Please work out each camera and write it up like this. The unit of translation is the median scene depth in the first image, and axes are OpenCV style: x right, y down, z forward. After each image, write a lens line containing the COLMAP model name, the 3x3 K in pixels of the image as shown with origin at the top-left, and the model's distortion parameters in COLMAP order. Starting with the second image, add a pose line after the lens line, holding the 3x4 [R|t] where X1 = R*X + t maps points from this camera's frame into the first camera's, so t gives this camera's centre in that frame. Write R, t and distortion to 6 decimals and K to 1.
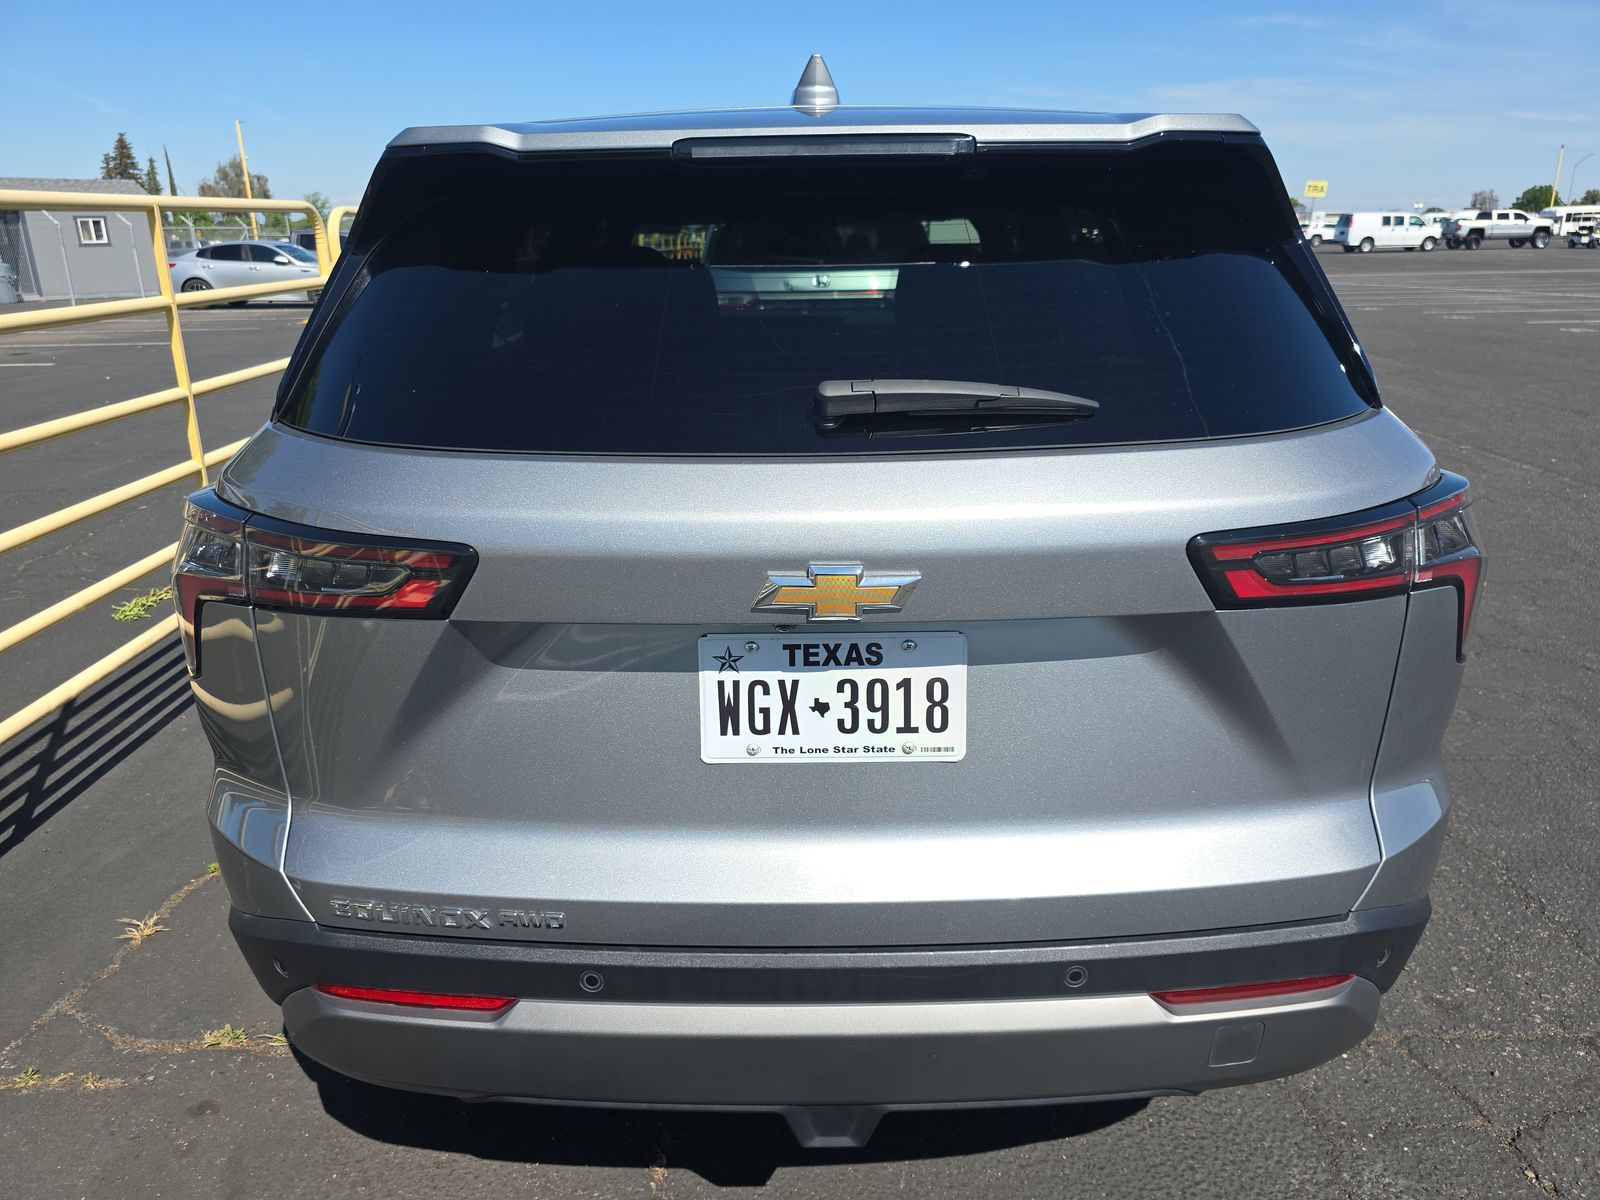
lens RADIAL K [[1062.4, 0, 781.7], [0, 1062.4, 596.9], [0, 0, 1]] dist [0.065213, 0.000019]
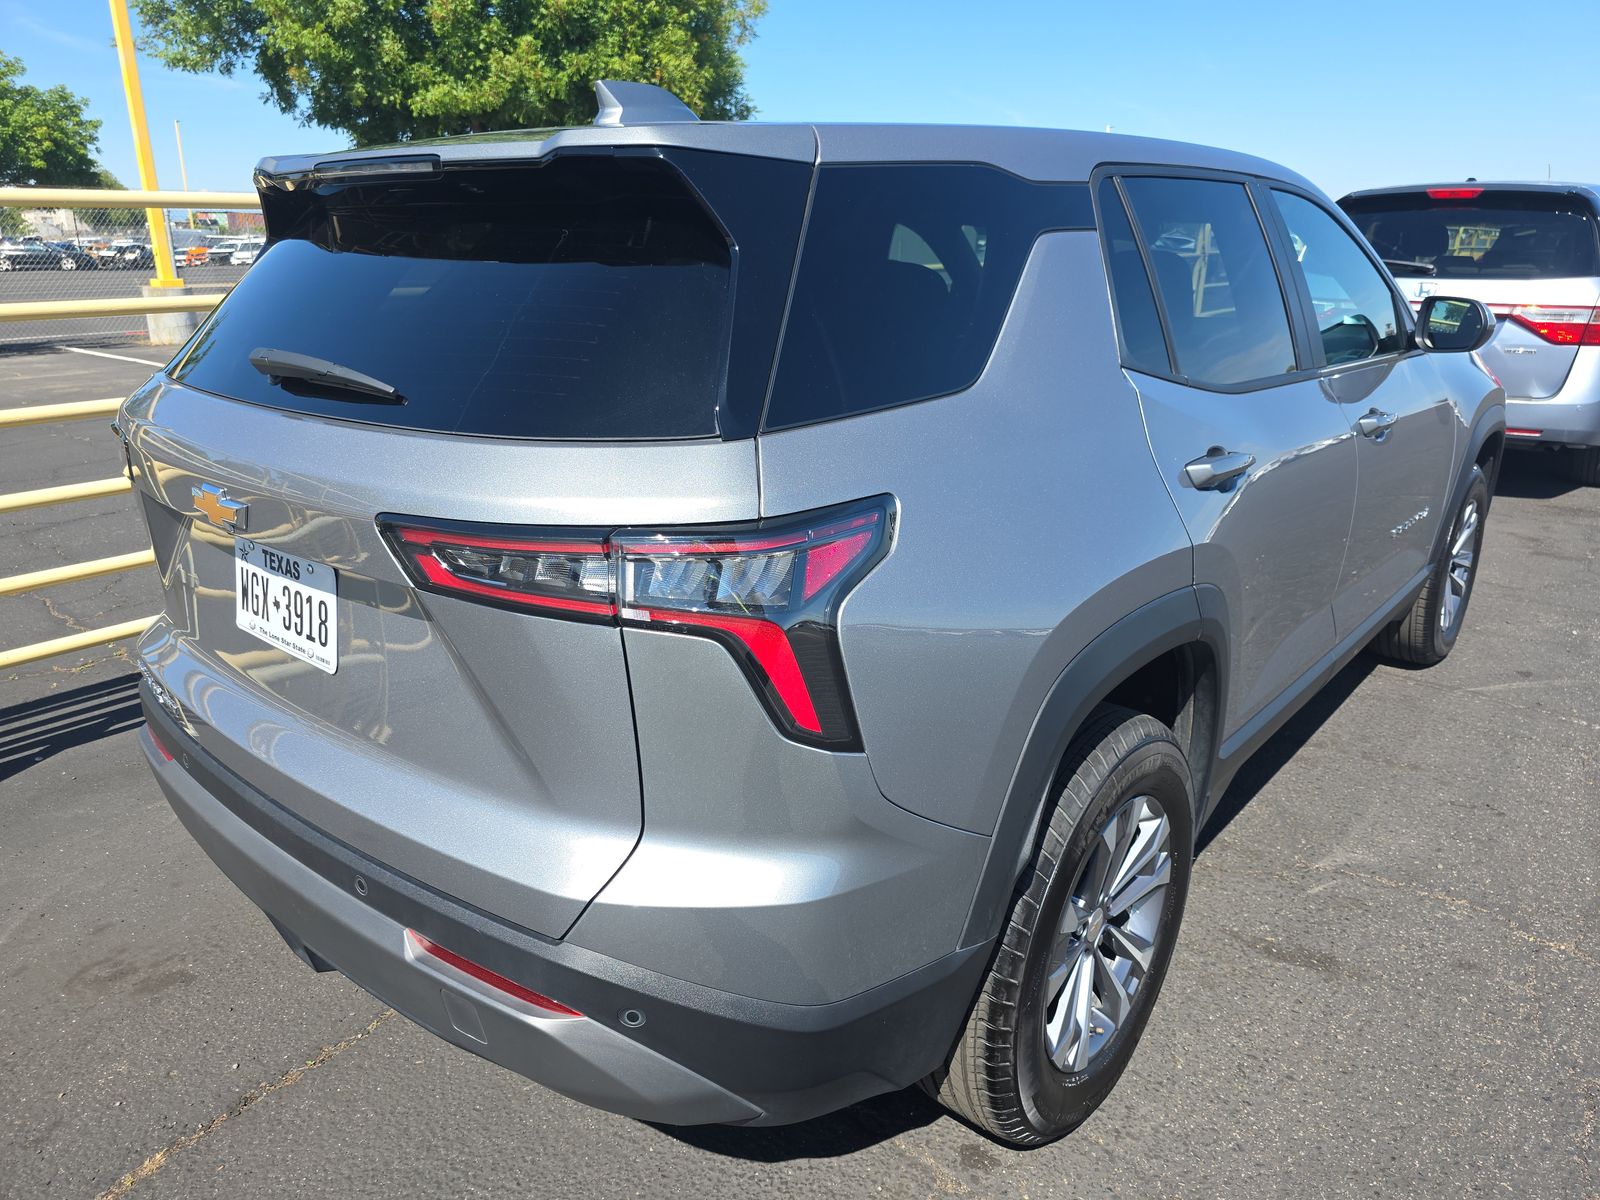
lens RADIAL K [[1062.4, 0, 781.7], [0, 1062.4, 596.9], [0, 0, 1]] dist [0.065213, 0.000019]
pose [[0.753515, 0.219241, -0.619797, 1.296835], [-0.219327, 0.972578, 0.077384, -0.138253], [0.619767, 0.077628, 0.780937, 0.363130]]
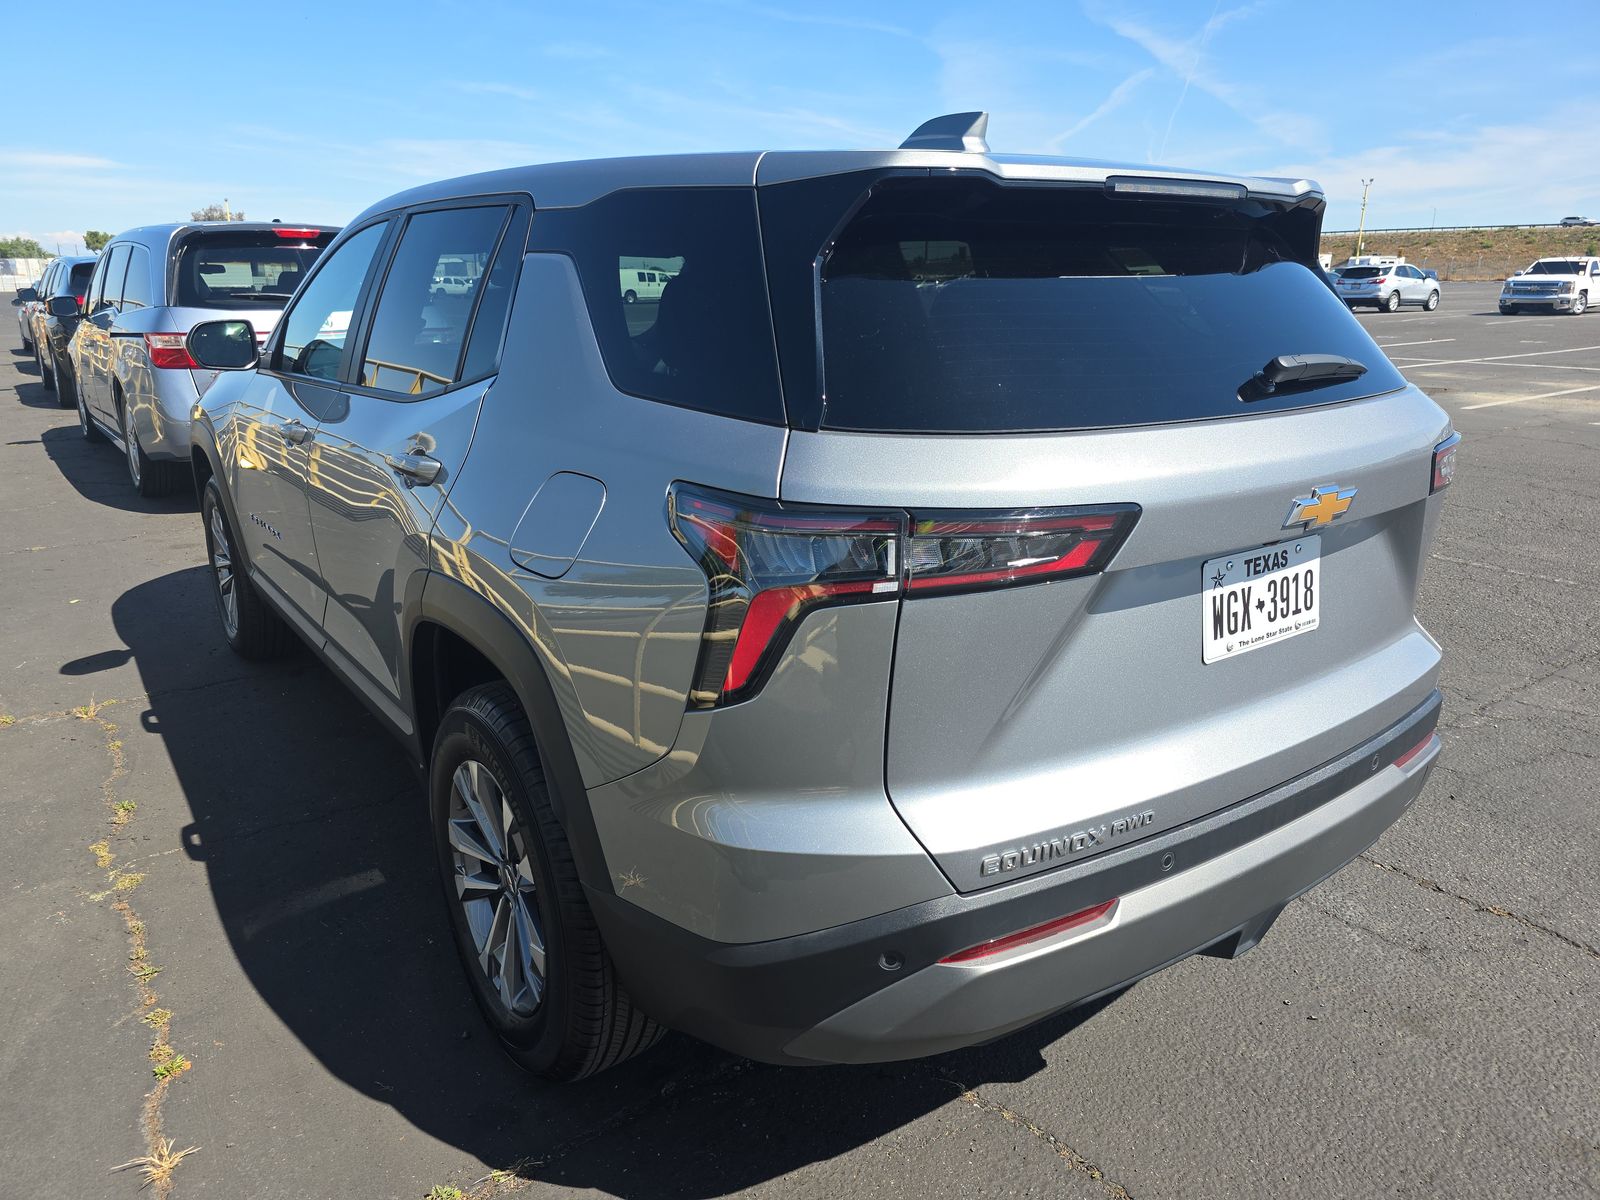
lens RADIAL K [[1062.4, 0, 781.7], [0, 1062.4, 596.9], [0, 0, 1]] dist [0.065213, 0.000019]
pose [[0.812867, -0.154150, 0.561680, -1.199766], [0.175823, 0.984297, 0.015683, -0.031924], [-0.555278, 0.086008, 0.827206, 0.221560]]
